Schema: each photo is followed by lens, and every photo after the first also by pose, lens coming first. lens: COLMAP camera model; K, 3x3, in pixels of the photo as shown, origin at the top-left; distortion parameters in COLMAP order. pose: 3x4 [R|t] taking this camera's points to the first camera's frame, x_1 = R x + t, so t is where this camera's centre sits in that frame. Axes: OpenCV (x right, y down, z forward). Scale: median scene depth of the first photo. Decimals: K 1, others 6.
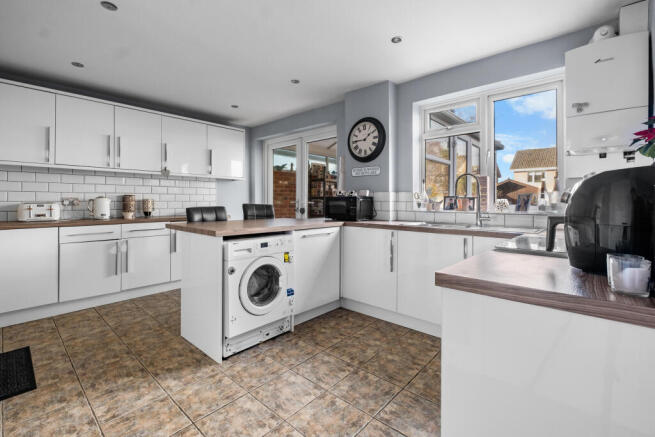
lens RADIAL K [[293.7, 0, 324.6], [0, 293.7, 199.2], [0, 0, 1]] dist [0.000678, -0.000033]
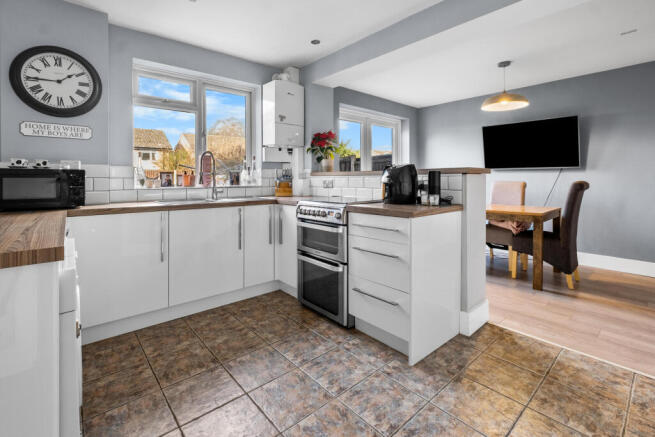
lens RADIAL K [[297.1, 0, 327.7], [0, 297.1, 178.2], [0, 0, 1]] dist [-0.018980, -0.000256]
pose [[0.113787, -0.006367, 0.993485, -0.463813], [-0.005654, 0.999959, 0.007056, 0.000847], [-0.993489, -0.006420, 0.113746, 0.370680]]
